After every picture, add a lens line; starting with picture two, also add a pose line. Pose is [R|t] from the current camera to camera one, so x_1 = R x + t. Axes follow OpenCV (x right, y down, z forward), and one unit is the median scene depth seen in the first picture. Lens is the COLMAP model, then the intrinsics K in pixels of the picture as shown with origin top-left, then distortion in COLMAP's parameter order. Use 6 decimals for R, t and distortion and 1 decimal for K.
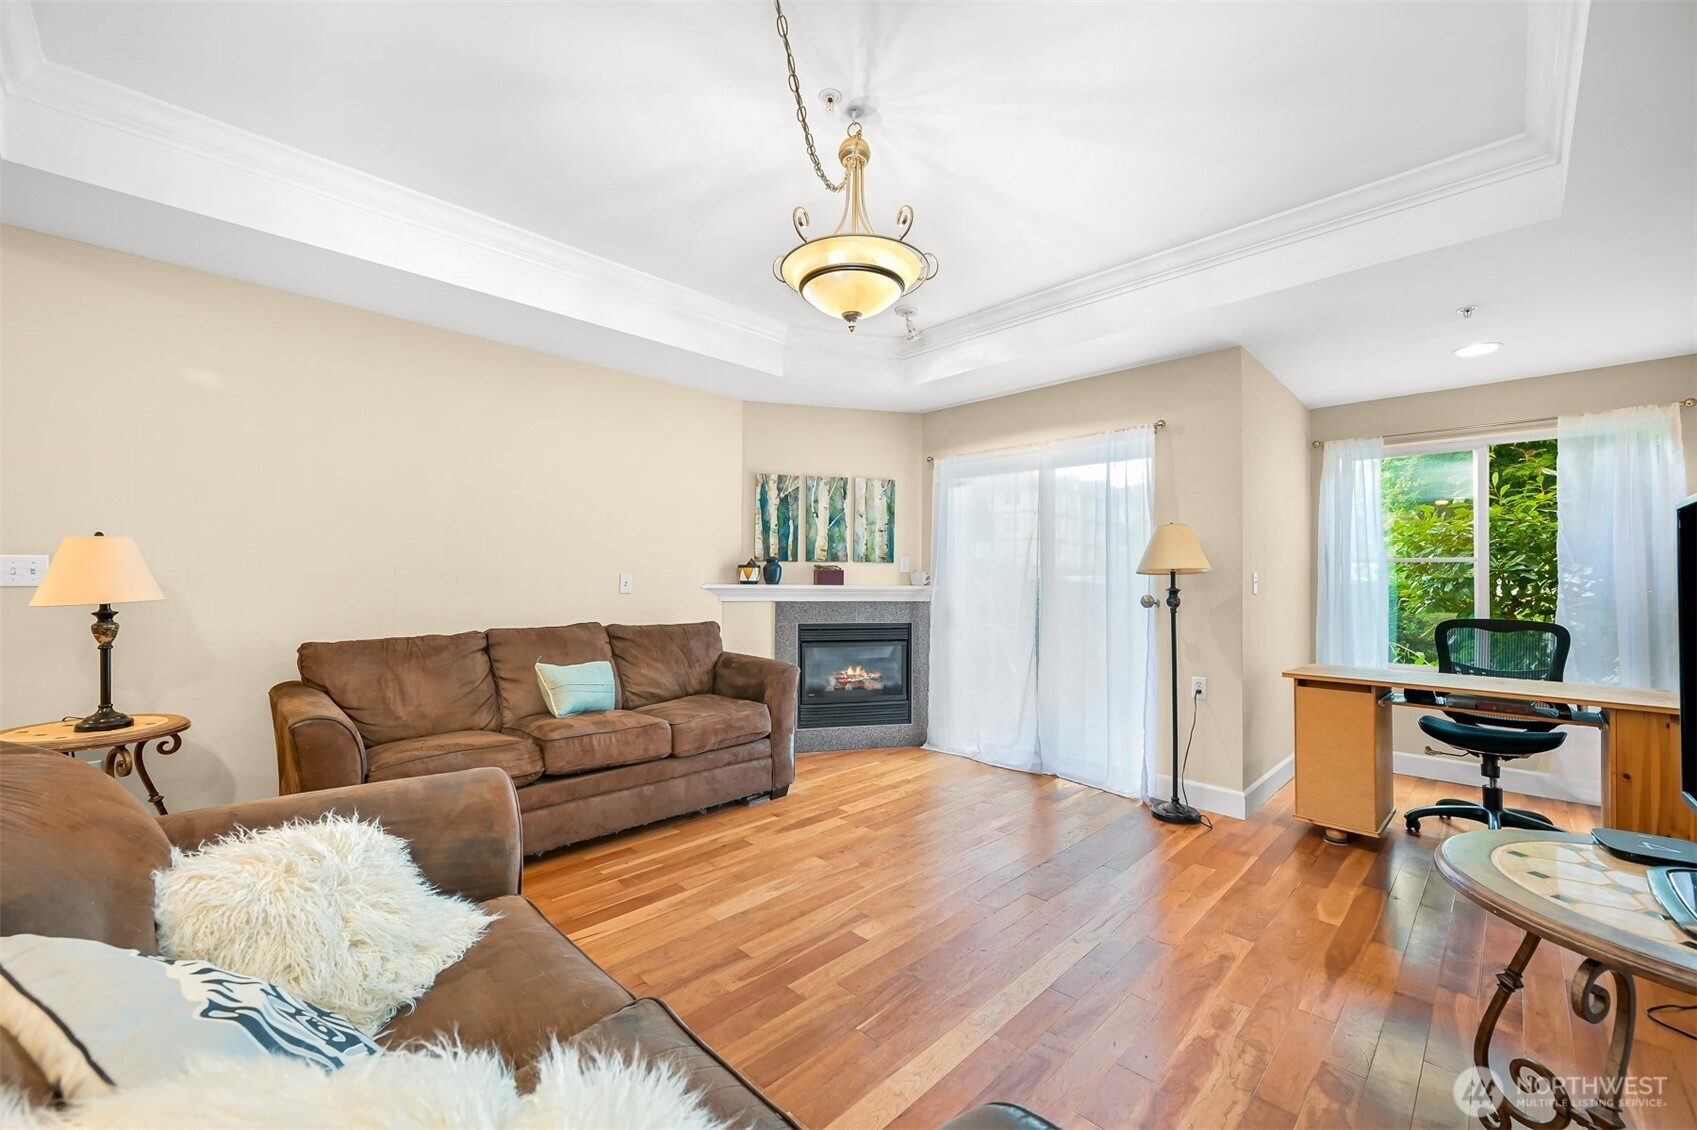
lens RADIAL K [[668.7, 0, 848.5], [0, 668.7, 565.0], [0, 0, 1]] dist [-0.002527, -0.000026]
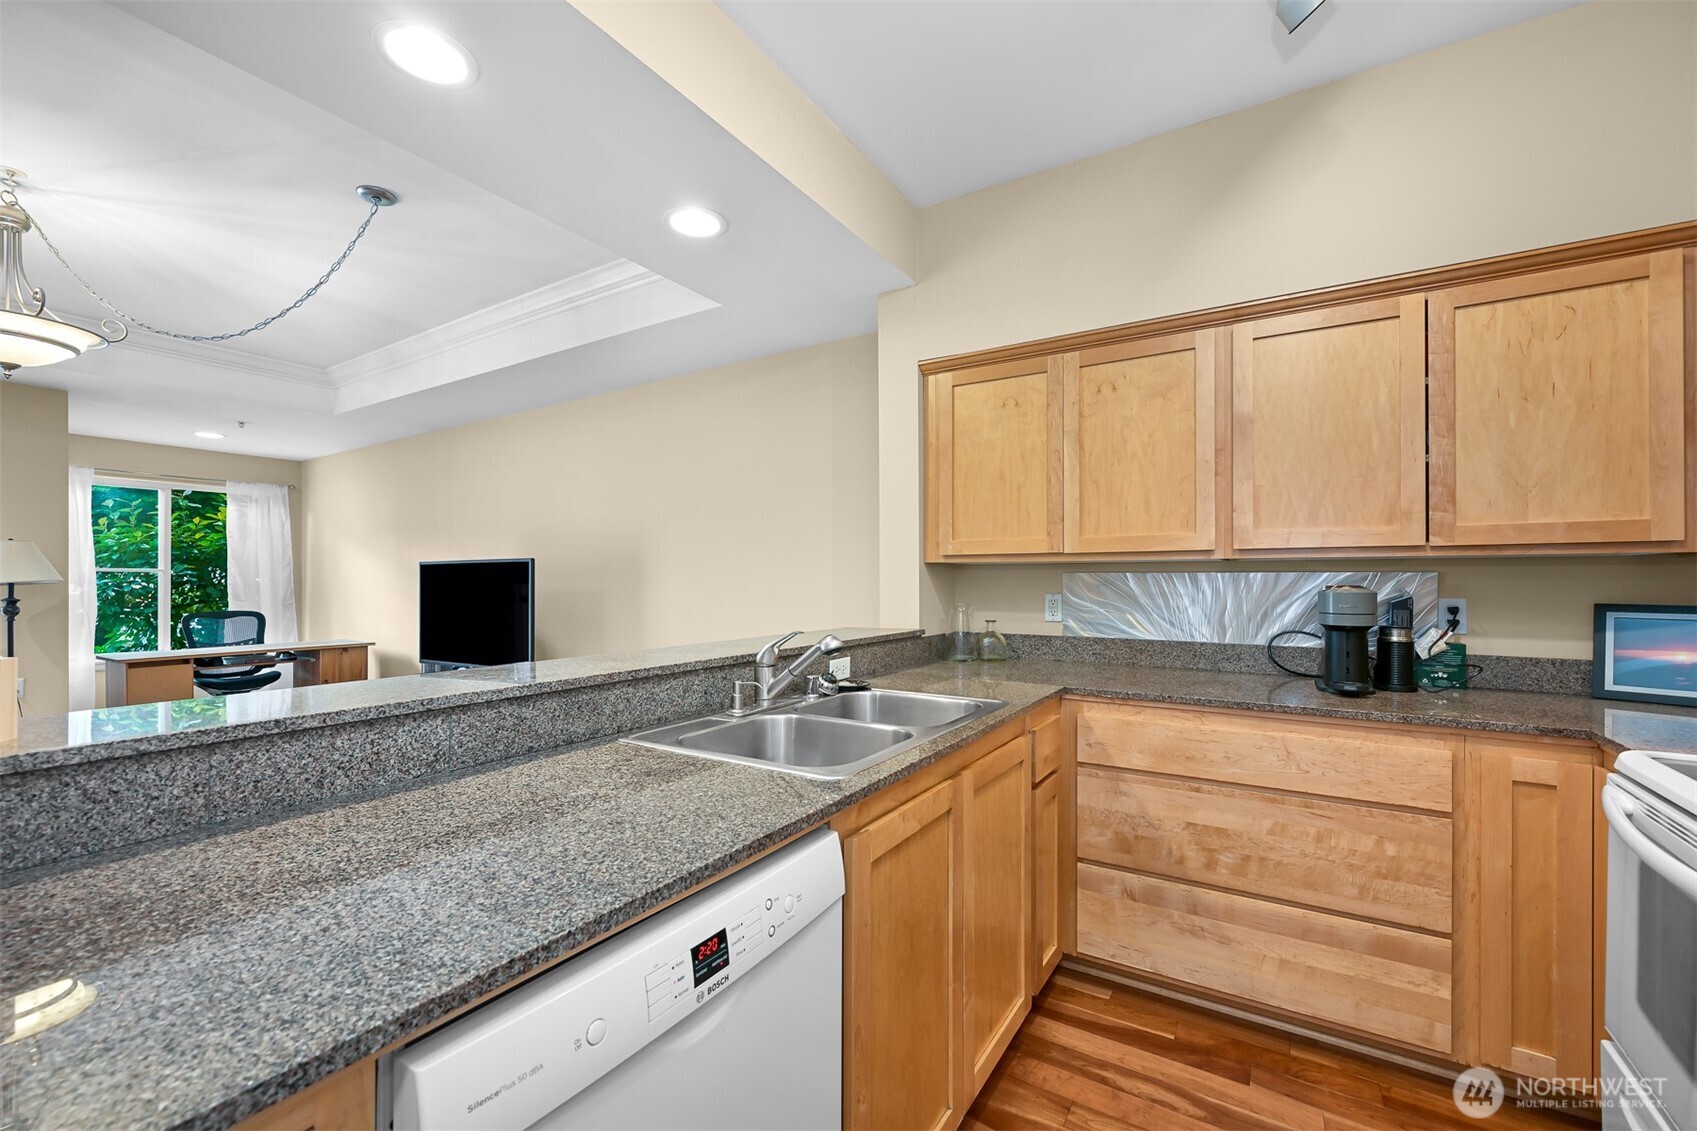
lens RADIAL K [[682.9, 0, 855.2], [0, 682.9, 579.0], [0, 0, 1]] dist [0.001787, 0.000342]
pose [[-0.230883, -0.004130, 0.972973, -0.694441], [-0.023297, 0.999728, -0.001284, -0.020079], [-0.972703, -0.022964, -0.230916, -0.057214]]
